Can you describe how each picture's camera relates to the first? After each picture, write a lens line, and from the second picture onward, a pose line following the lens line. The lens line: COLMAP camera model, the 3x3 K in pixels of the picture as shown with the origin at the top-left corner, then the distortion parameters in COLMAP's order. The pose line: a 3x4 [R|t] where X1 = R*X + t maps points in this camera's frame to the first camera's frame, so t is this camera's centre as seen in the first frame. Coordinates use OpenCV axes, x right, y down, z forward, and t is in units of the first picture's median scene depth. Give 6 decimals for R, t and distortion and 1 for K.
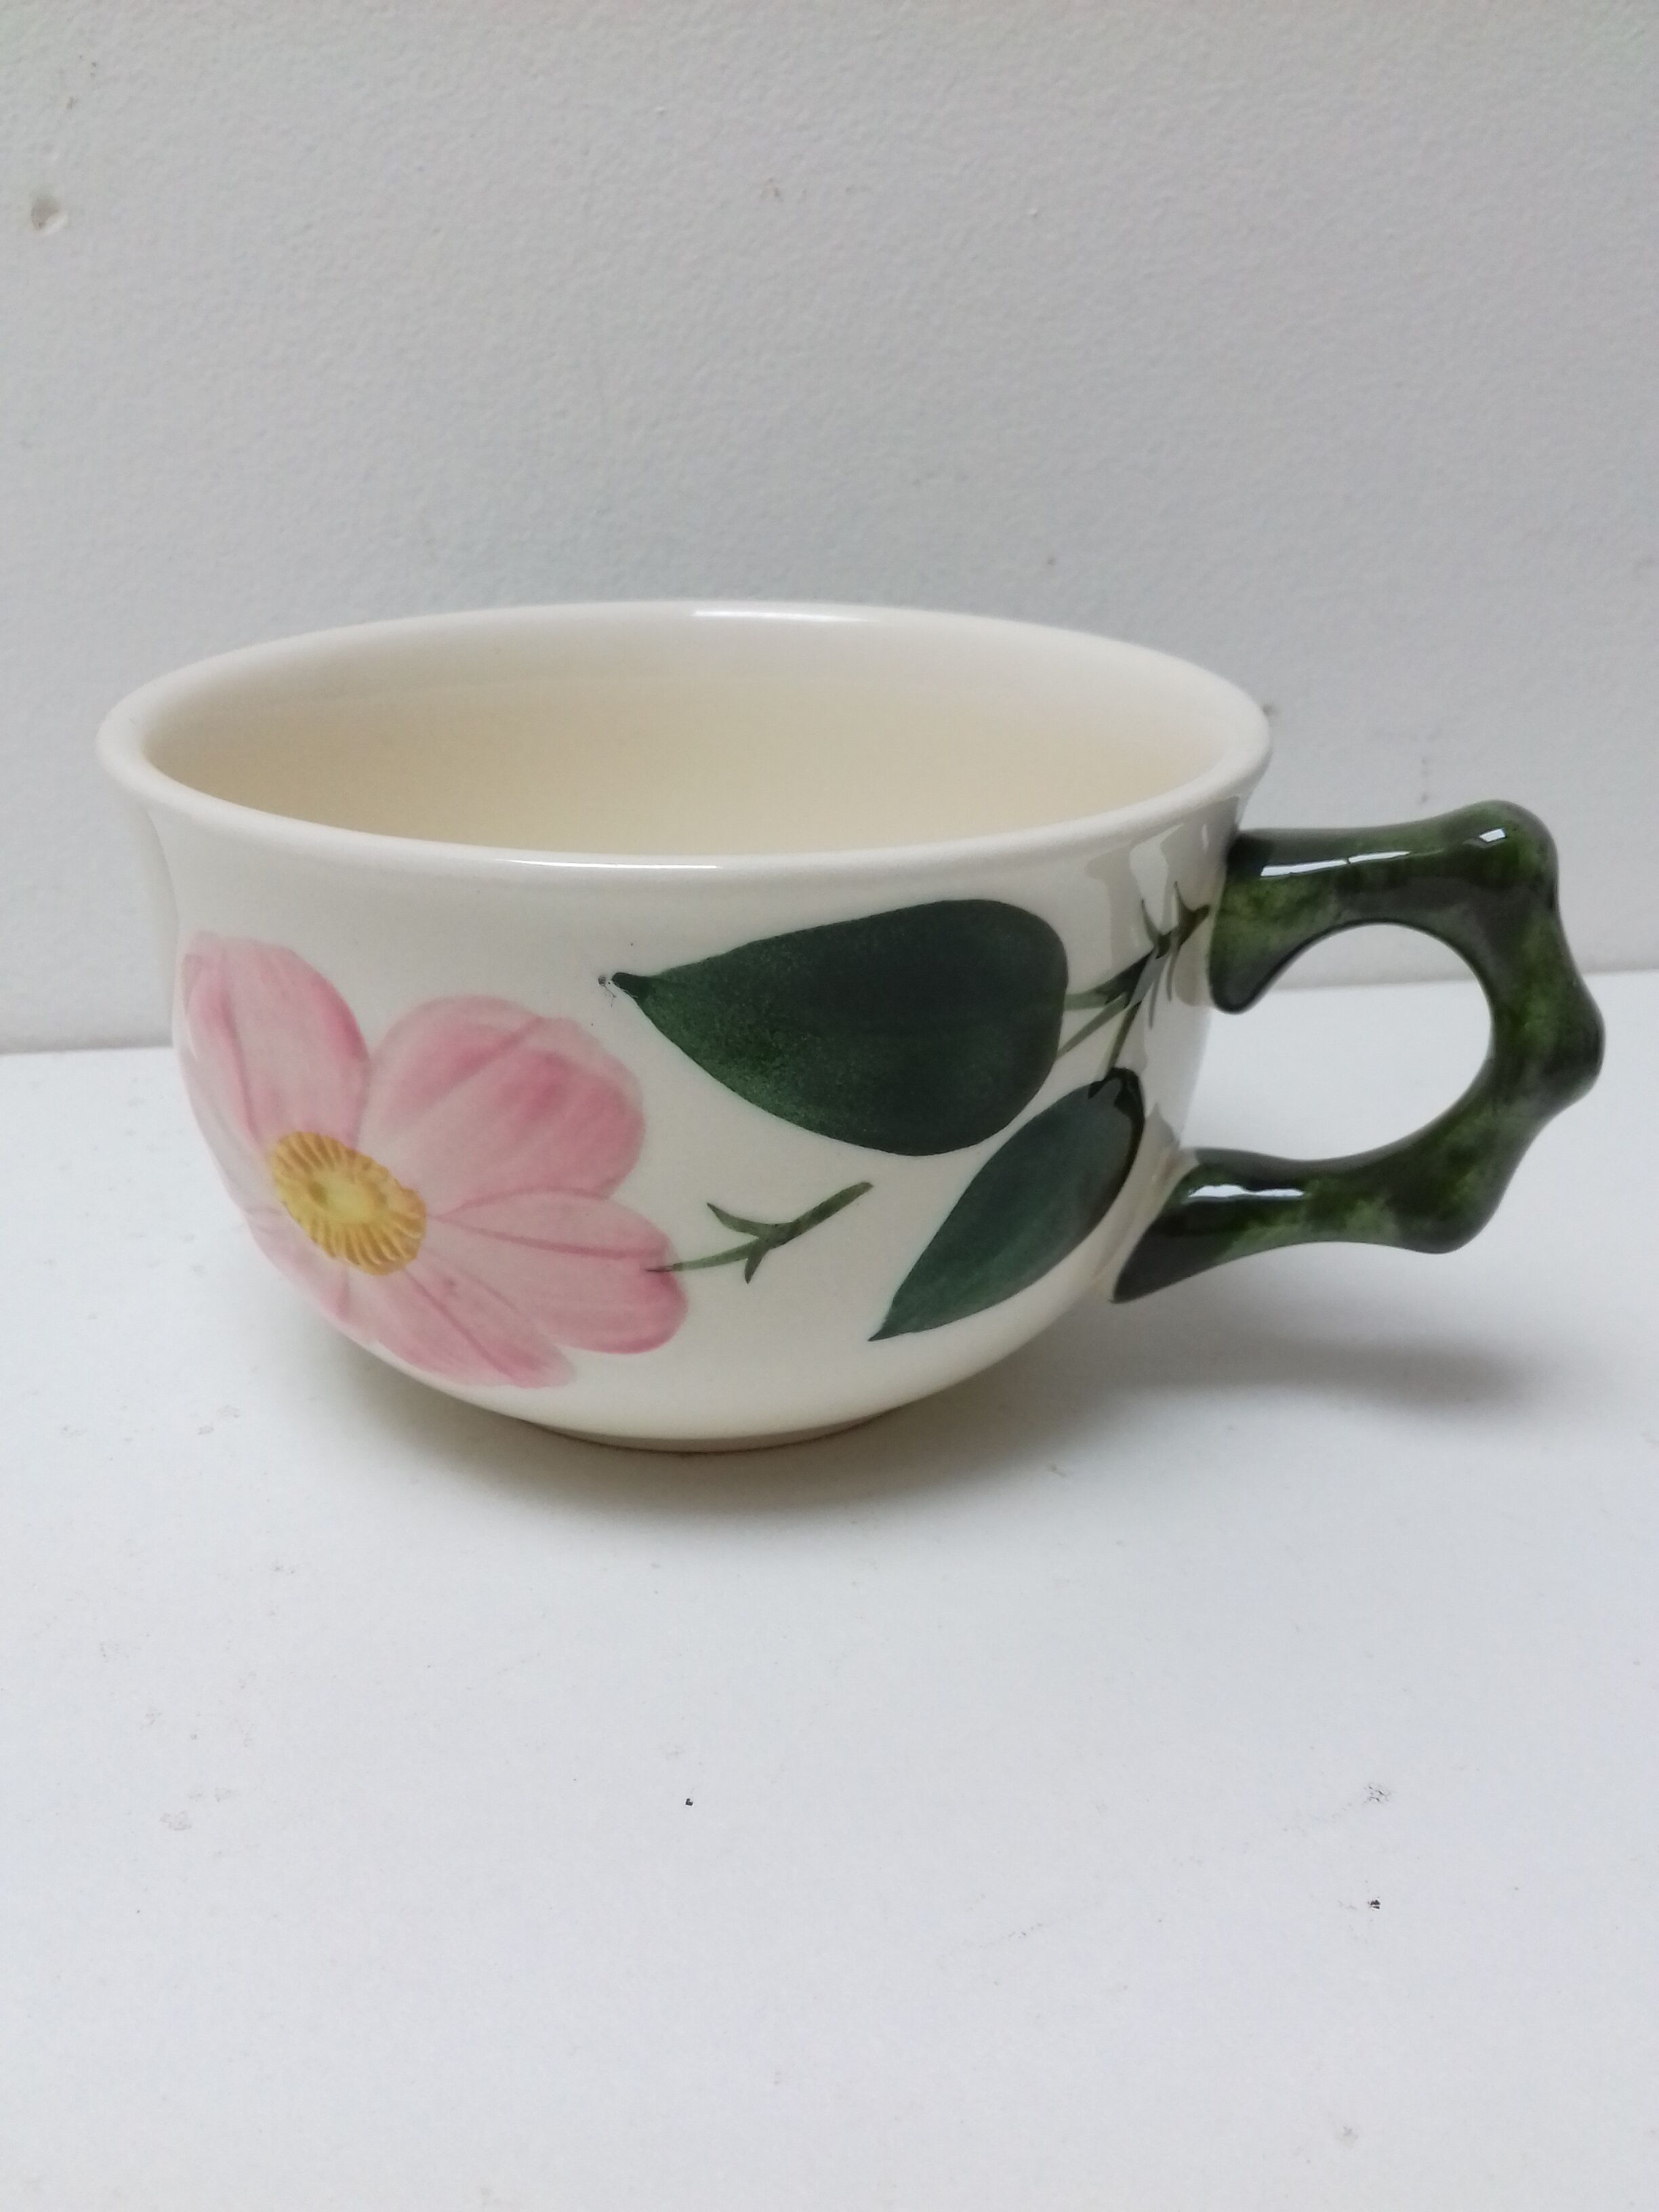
lens RADIAL K [[2040.9, 0, 832.8], [0, 2040.9, 1112.2], [0, 0, 1]] dist [-0.023331, 0.000000]
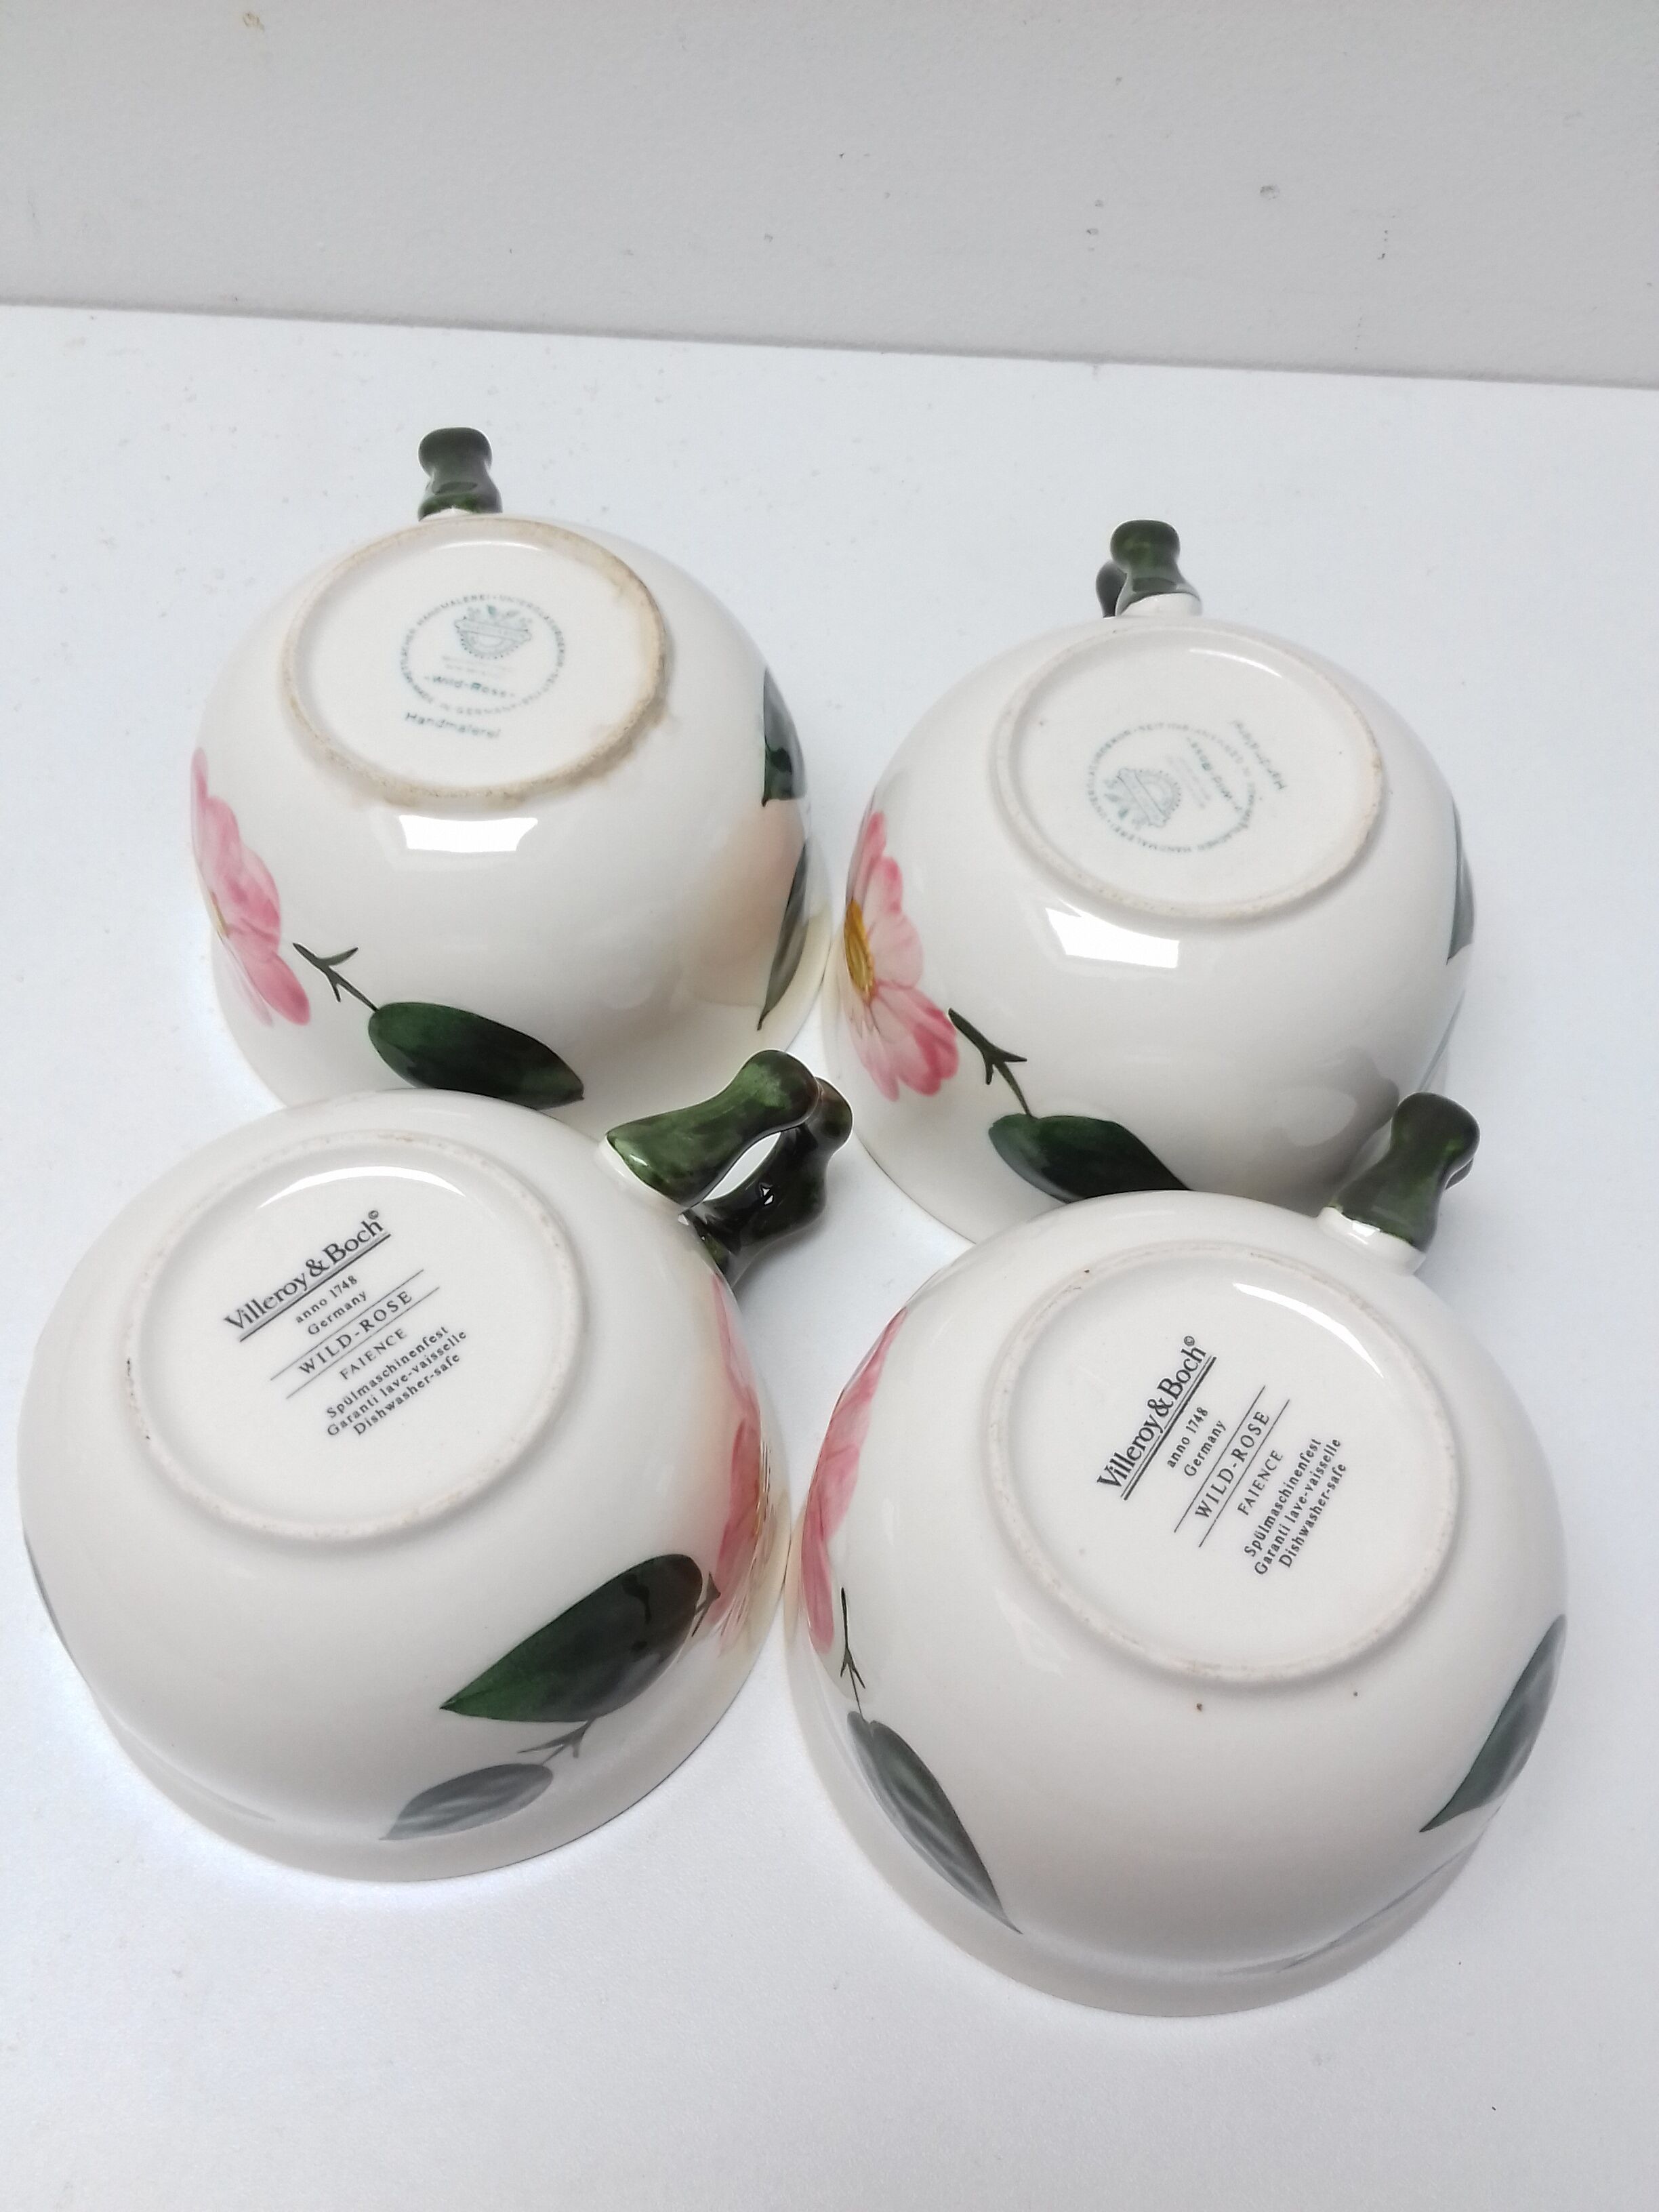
lens RADIAL K [[2040.9, 0, 781.9], [0, 2040.9, 1119.9], [0, 0, 1]] dist [-0.023331, 0.000000]
pose [[0.972143, 0.195039, -0.129989, 0.218371], [-0.082804, 0.804613, 0.587997, -0.532286], [0.219273, -0.560854, 0.798350, -0.600110]]
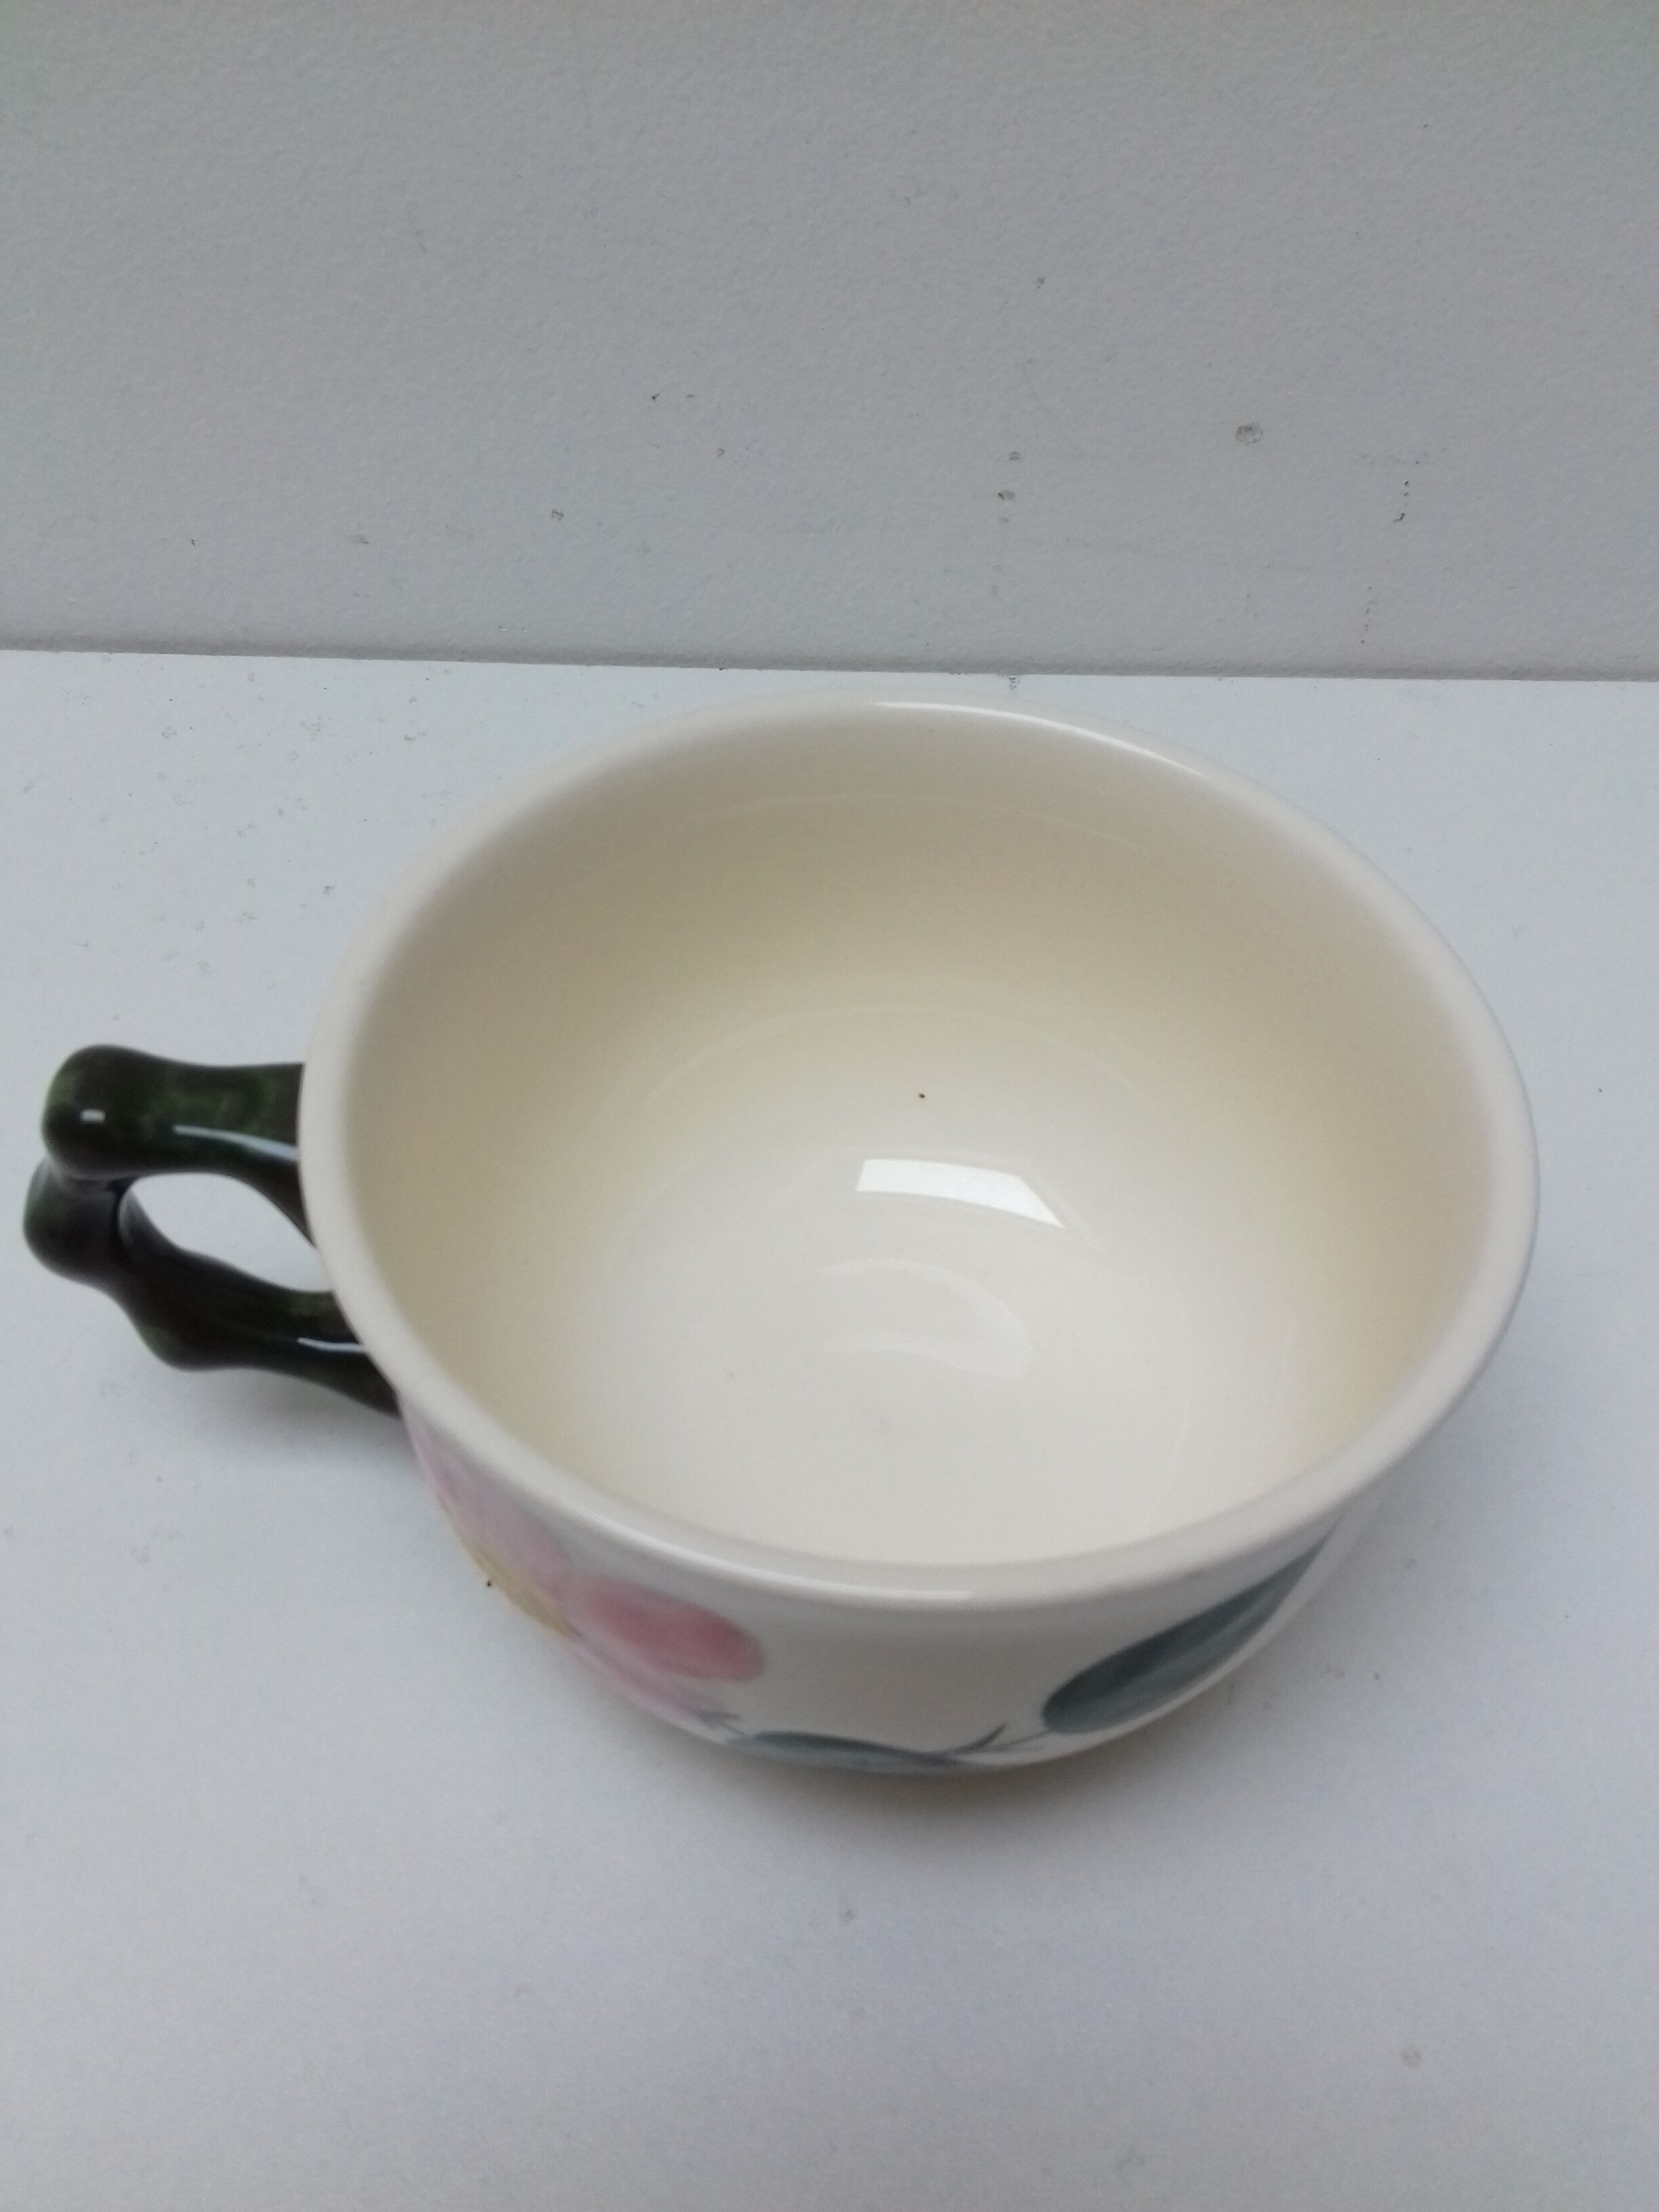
lens RADIAL K [[2040.9, 0, 806.6], [0, 2040.9, 1093.3], [0, 0, 1]] dist [-0.023331, 0.000000]
pose [[0.989839, 0.123470, -0.070529, 0.122021], [-0.082188, 0.901546, 0.424806, -0.349469], [0.116036, -0.414693, 0.902533, -0.074478]]
